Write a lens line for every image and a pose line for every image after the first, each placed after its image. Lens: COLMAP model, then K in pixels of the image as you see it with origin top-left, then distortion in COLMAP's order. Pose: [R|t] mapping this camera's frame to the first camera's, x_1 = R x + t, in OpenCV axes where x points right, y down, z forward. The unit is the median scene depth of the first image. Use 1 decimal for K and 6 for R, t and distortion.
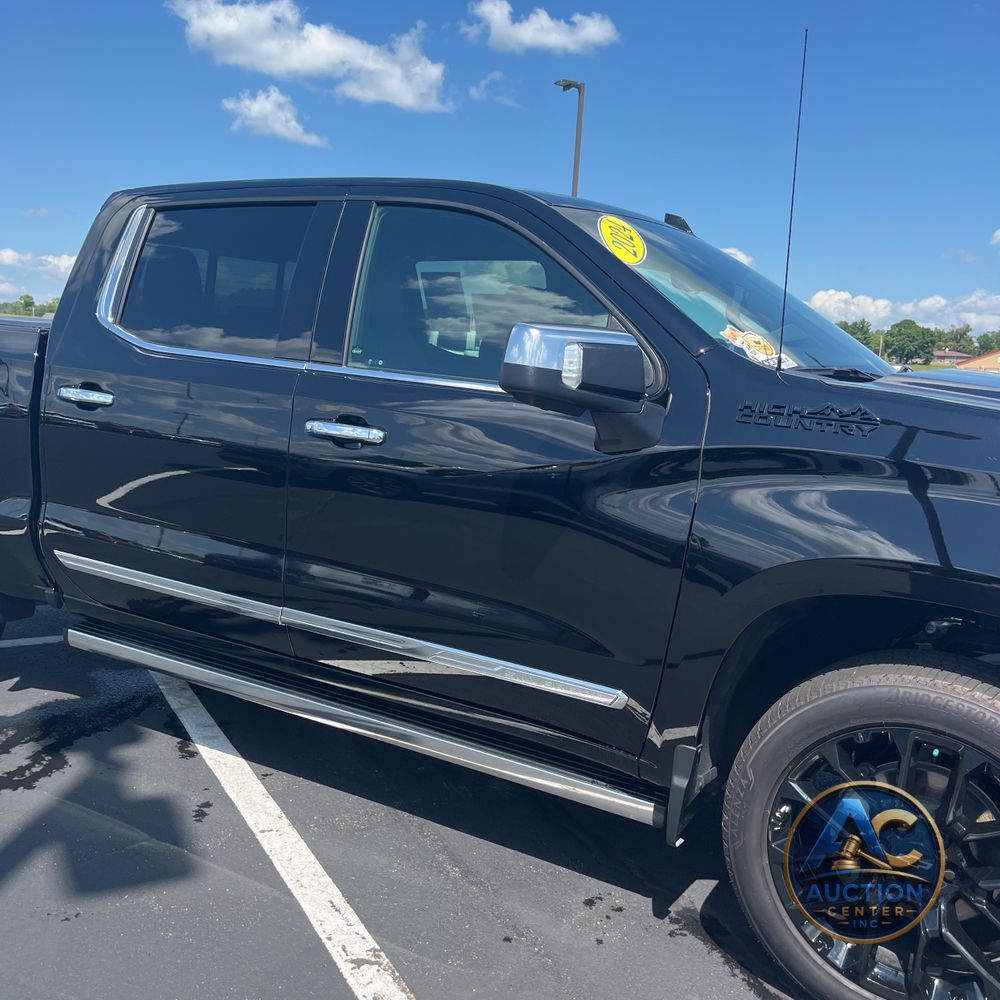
lens RADIAL K [[1018.5, 0, 496.8], [0, 1018.5, 507.7], [0, 0, 1]] dist [0.020146, 0.000000]
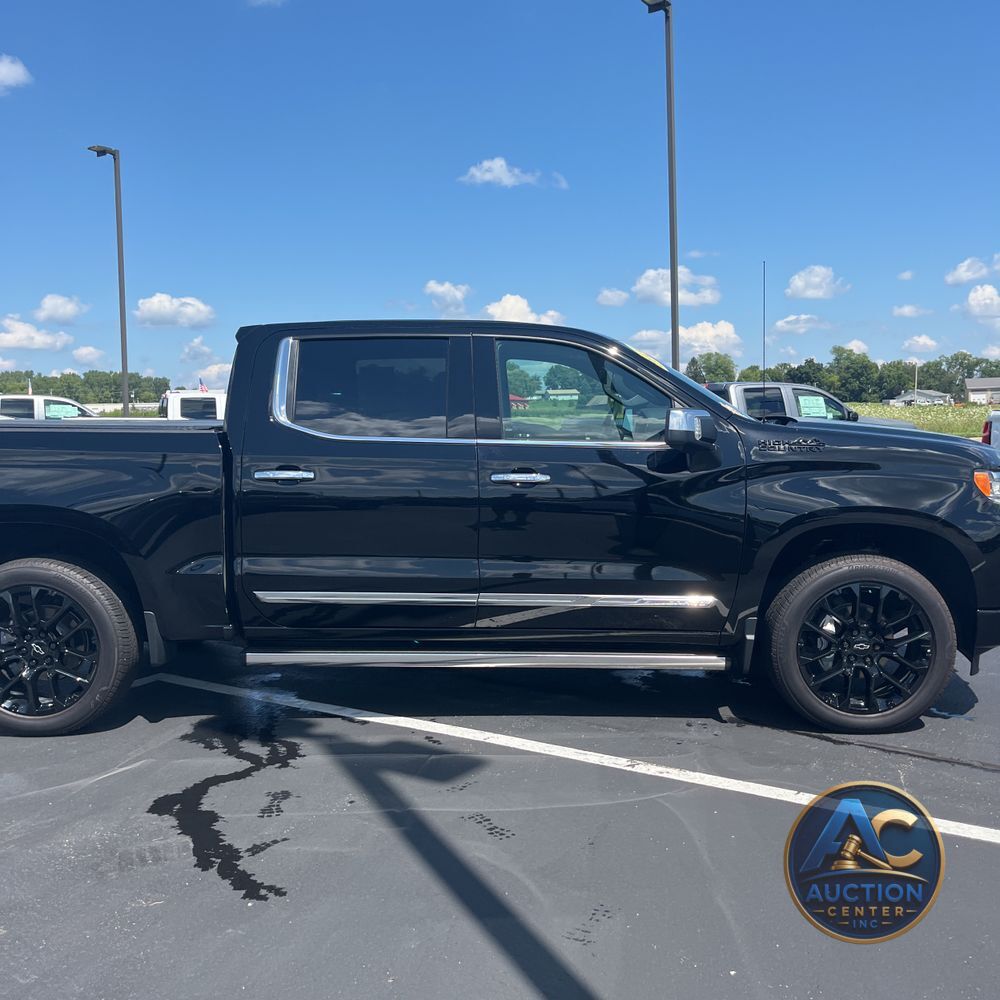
lens RADIAL K [[1018.5, 0, 508.1], [0, 1018.5, 496.3], [0, 0, 1]] dist [0.020146, 0.000000]
pose [[0.870323, -0.102908, 0.481609, -0.863837], [0.129894, 0.991263, -0.022924, -0.009495], [-0.475042, 0.082509, 0.876086, -0.384468]]
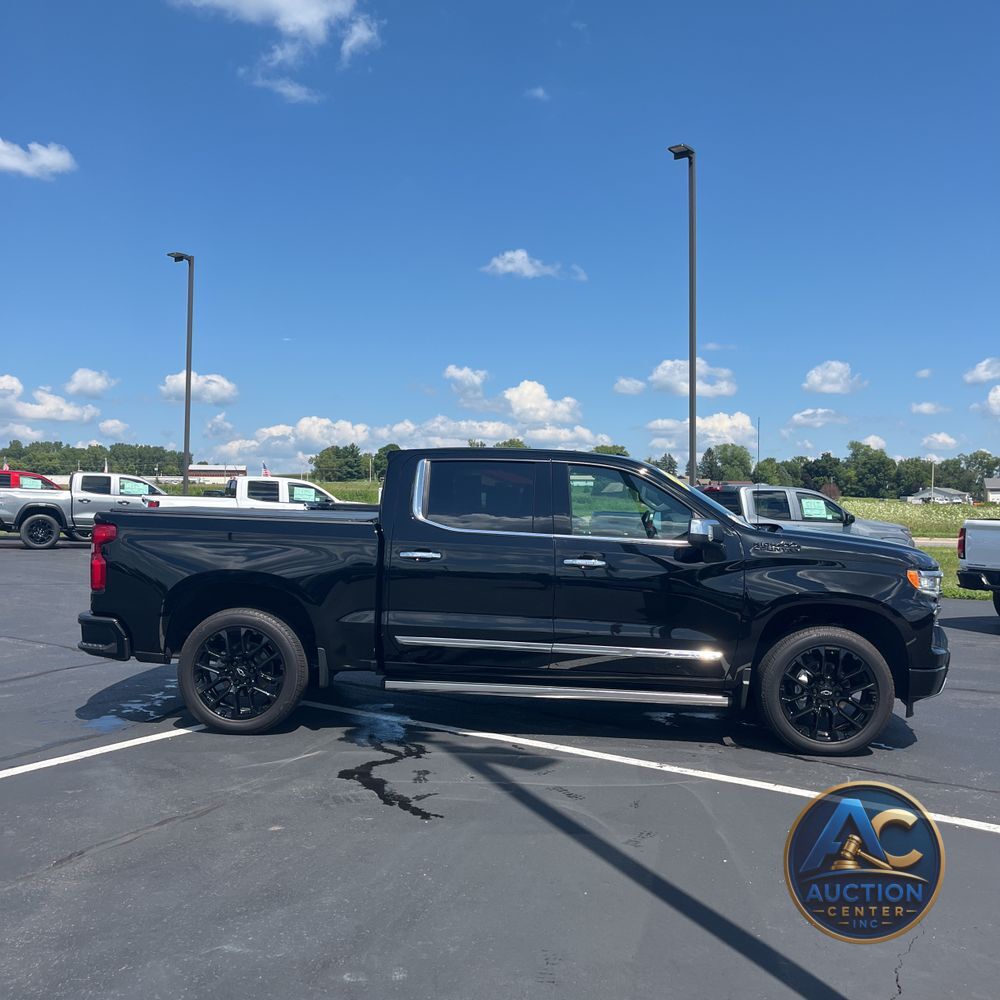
lens RADIAL K [[1018.5, 0, 488.2], [0, 1018.5, 485.4], [0, 0, 1]] dist [0.020146, 0.000000]
pose [[0.887770, -0.030228, 0.459294, -1.279027], [0.094842, 0.988442, -0.118267, 0.004380], [-0.450411, 0.148554, 0.880376, -0.896208]]
